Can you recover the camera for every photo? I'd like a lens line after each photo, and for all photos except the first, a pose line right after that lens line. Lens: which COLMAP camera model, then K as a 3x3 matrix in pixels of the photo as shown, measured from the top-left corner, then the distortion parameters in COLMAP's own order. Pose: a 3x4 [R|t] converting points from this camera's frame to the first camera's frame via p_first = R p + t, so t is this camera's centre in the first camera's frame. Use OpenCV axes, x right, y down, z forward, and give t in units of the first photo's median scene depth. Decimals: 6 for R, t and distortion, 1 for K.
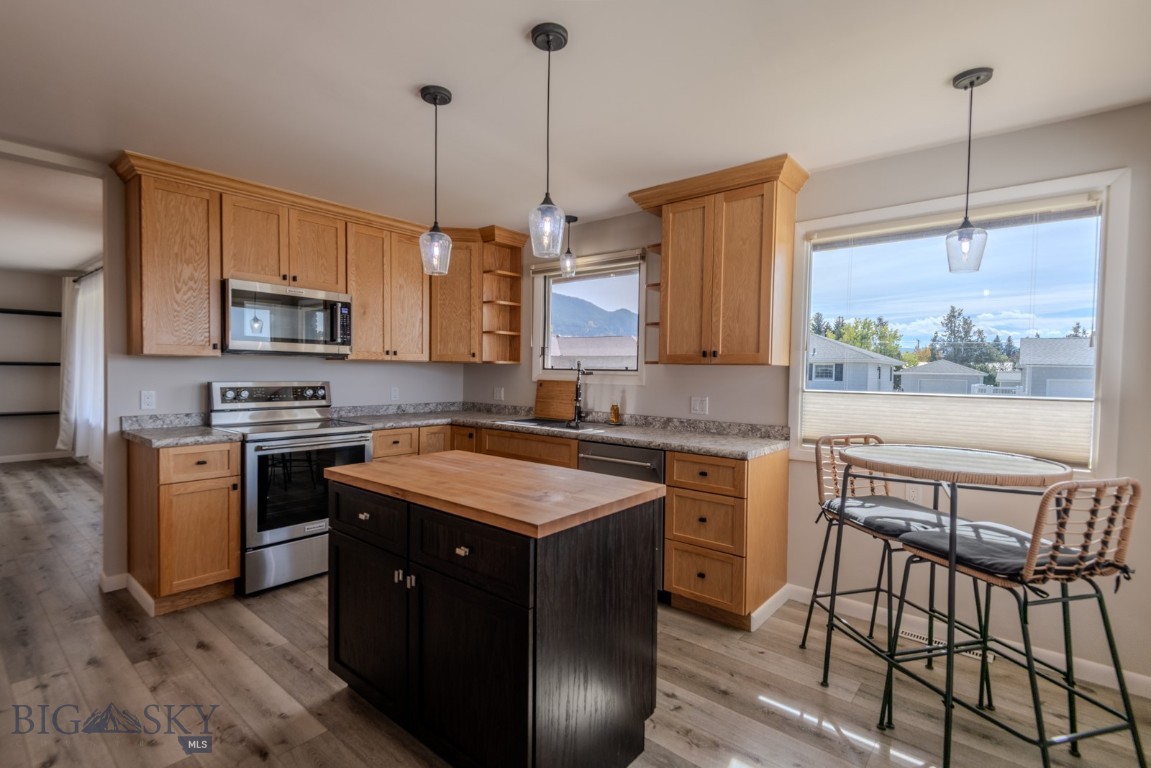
lens RADIAL K [[525.1, 0, 573.1], [0, 525.1, 386.5], [0, 0, 1]] dist [-0.000164, -0.000056]
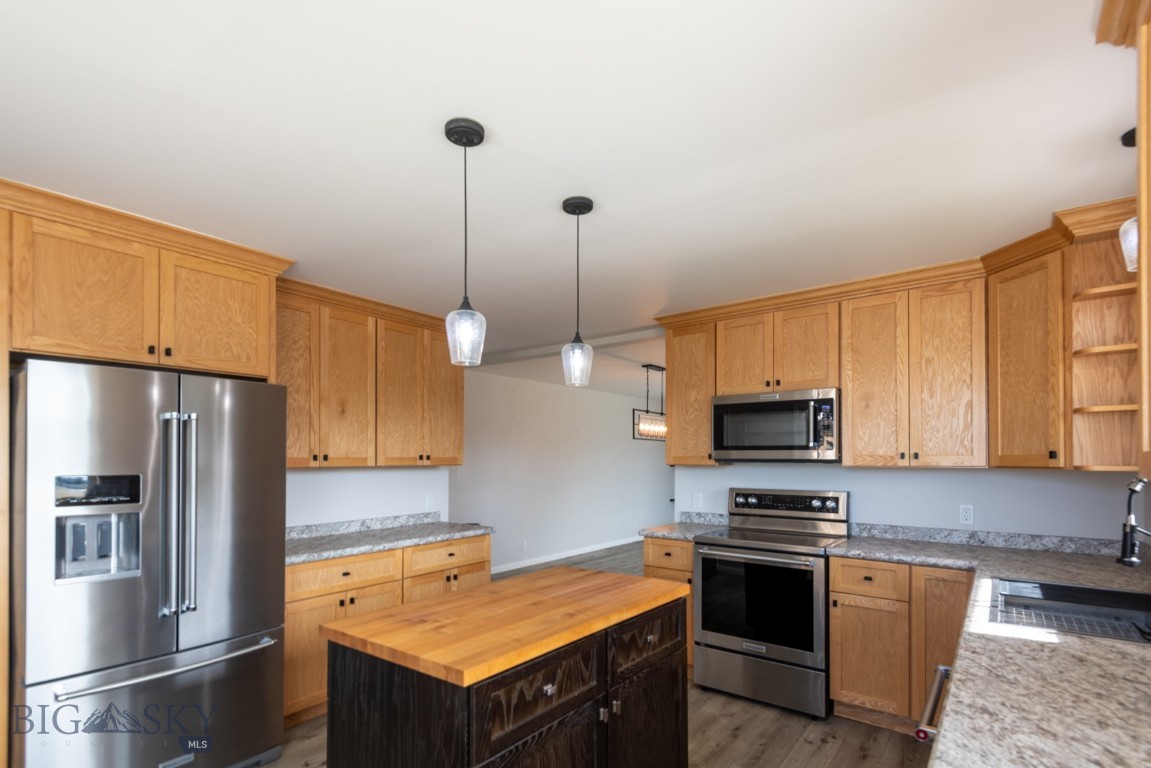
lens RADIAL K [[548.9, 0, 546.6], [0, 548.9, 449.9], [0, 0, 1]] dist [0.026046, -0.005164]
pose [[0.037107, -0.033536, -0.998748, 0.411306], [-0.030663, 0.998928, -0.034681, -0.031870], [0.998841, 0.031912, 0.036039, 0.495093]]
